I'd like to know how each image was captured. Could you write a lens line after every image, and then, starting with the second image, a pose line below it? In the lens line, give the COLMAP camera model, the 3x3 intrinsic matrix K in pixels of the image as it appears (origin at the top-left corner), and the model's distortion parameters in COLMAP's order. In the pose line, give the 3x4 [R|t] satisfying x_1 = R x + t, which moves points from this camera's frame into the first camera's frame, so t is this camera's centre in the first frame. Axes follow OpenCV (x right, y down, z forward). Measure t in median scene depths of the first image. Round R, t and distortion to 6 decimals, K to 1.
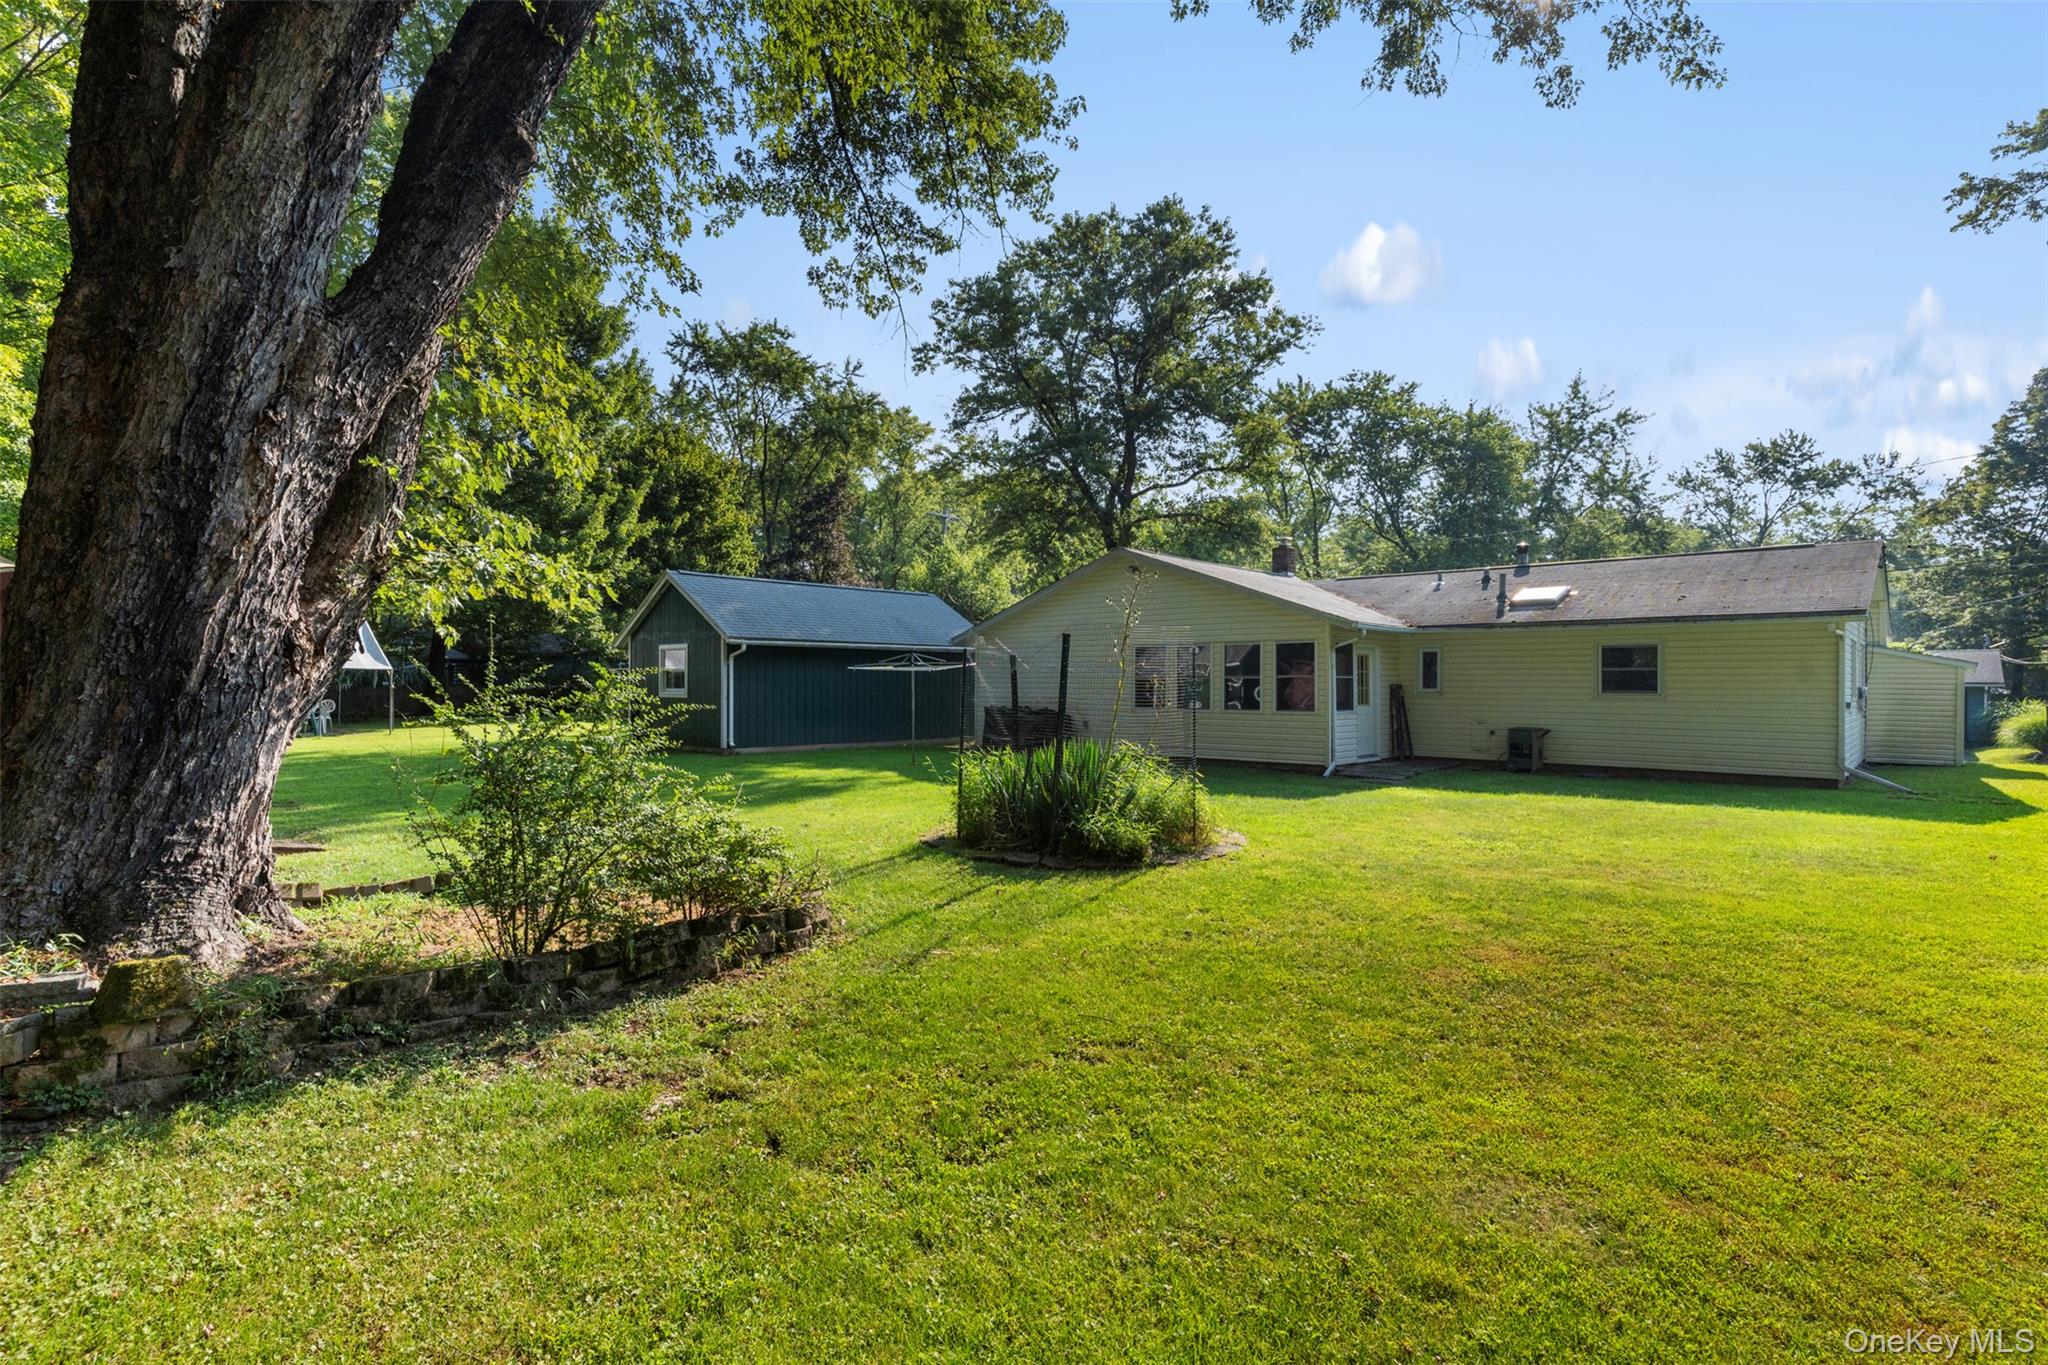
lens RADIAL K [[973.3, 0, 1026.5], [0, 973.3, 680.1], [0, 0, 1]] dist [0.001761, -0.000064]
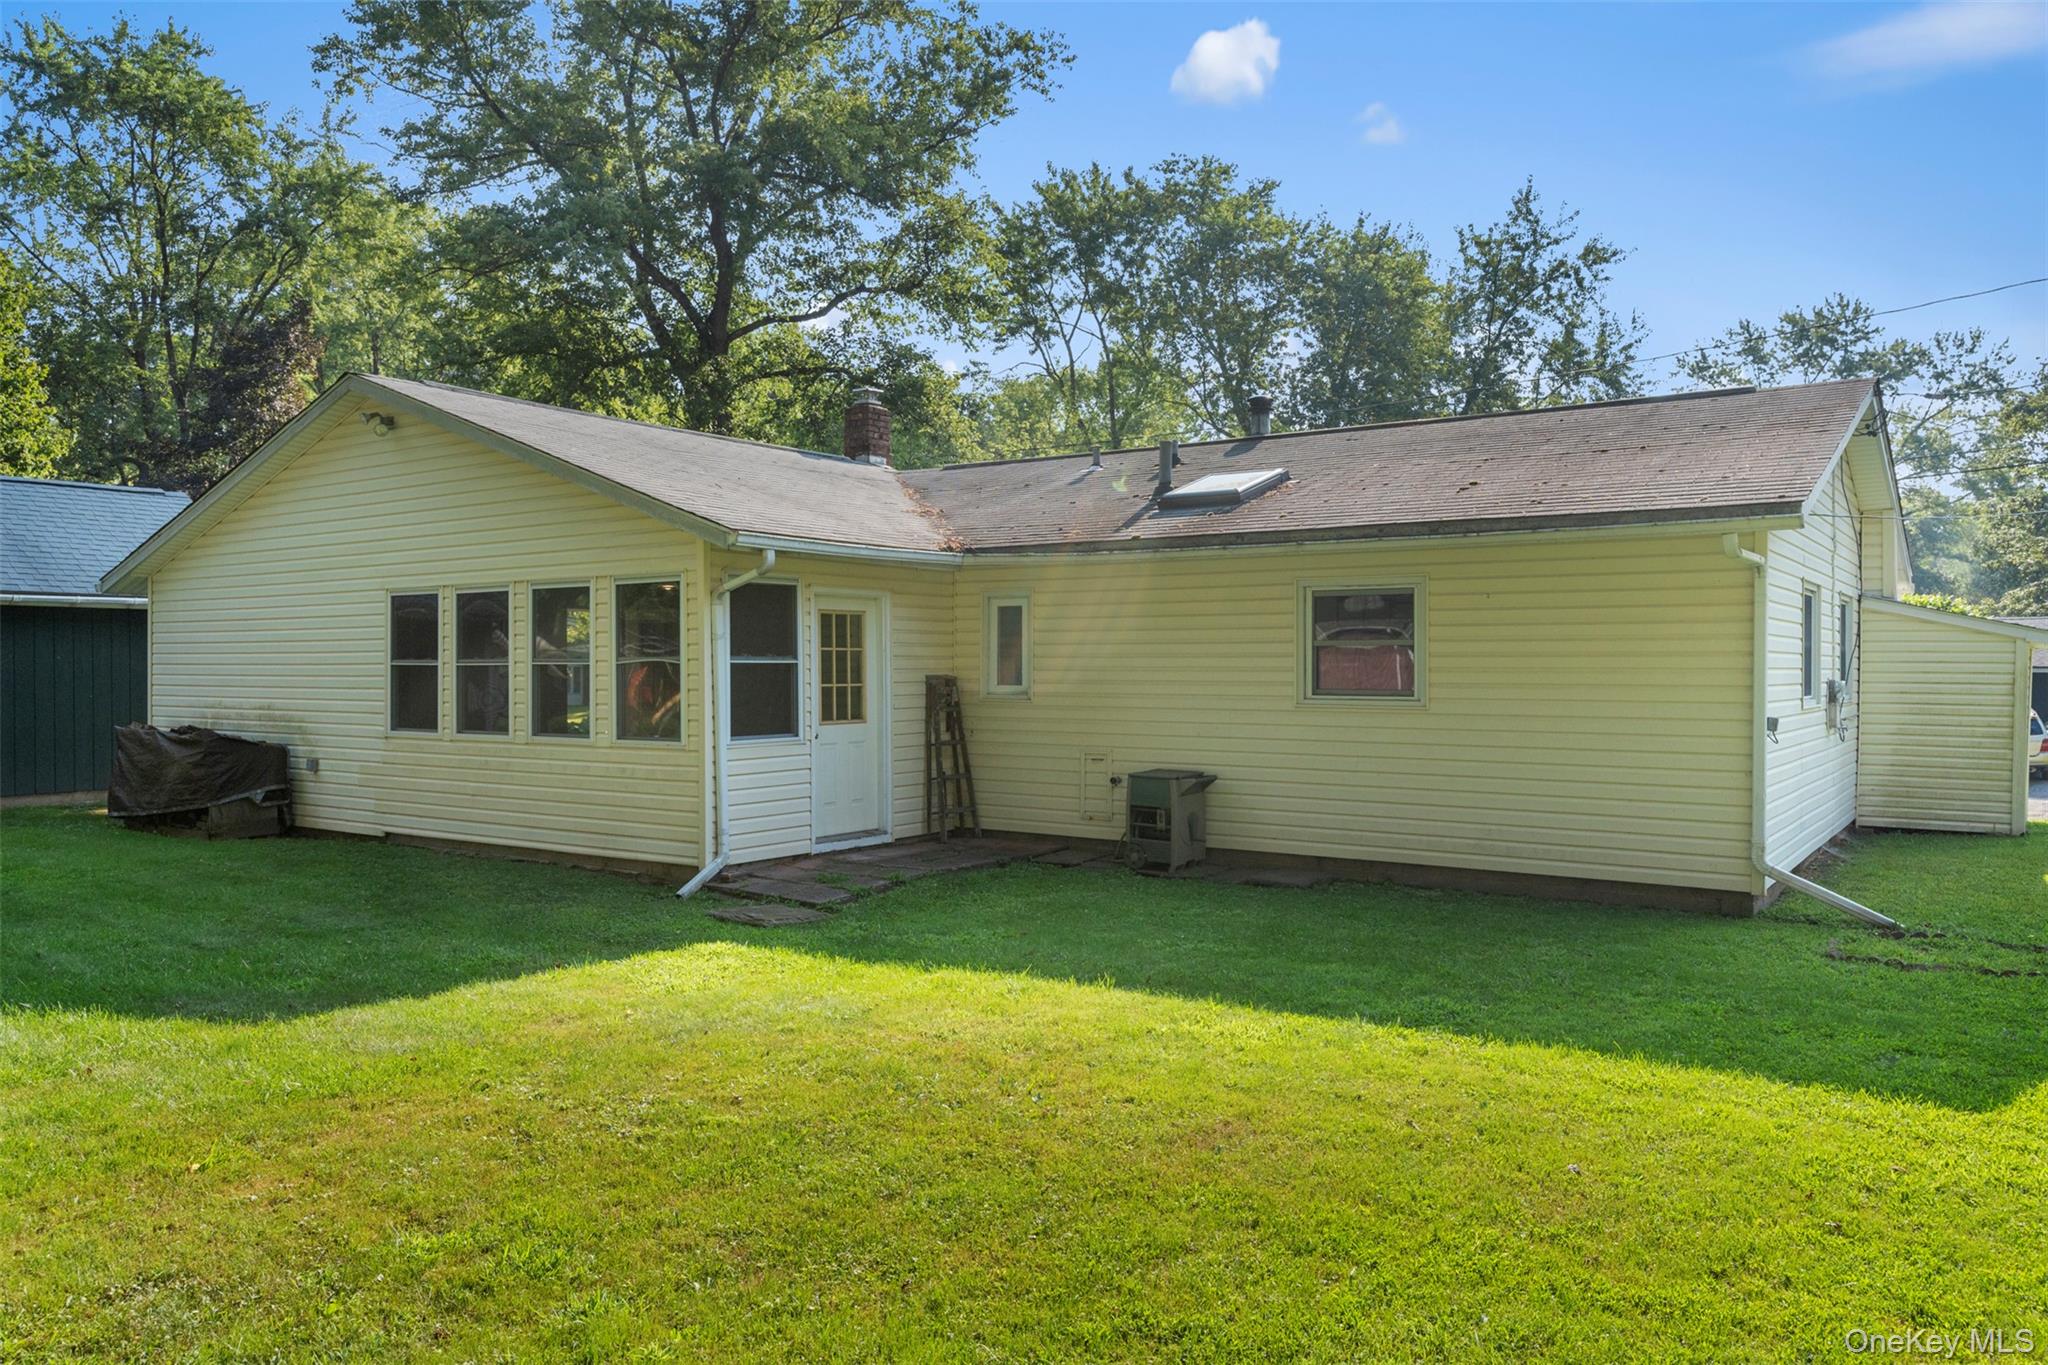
lens RADIAL K [[1446.4, 0, 1022.1], [0, 1446.4, 679.9], [0, 0, 1]] dist [-0.014431, 0.015824]
pose [[0.990708, -0.002799, 0.135975, 0.109528], [0.001183, 0.999928, 0.011968, -0.000626], [-0.135999, -0.011696, 0.990640, 0.105530]]
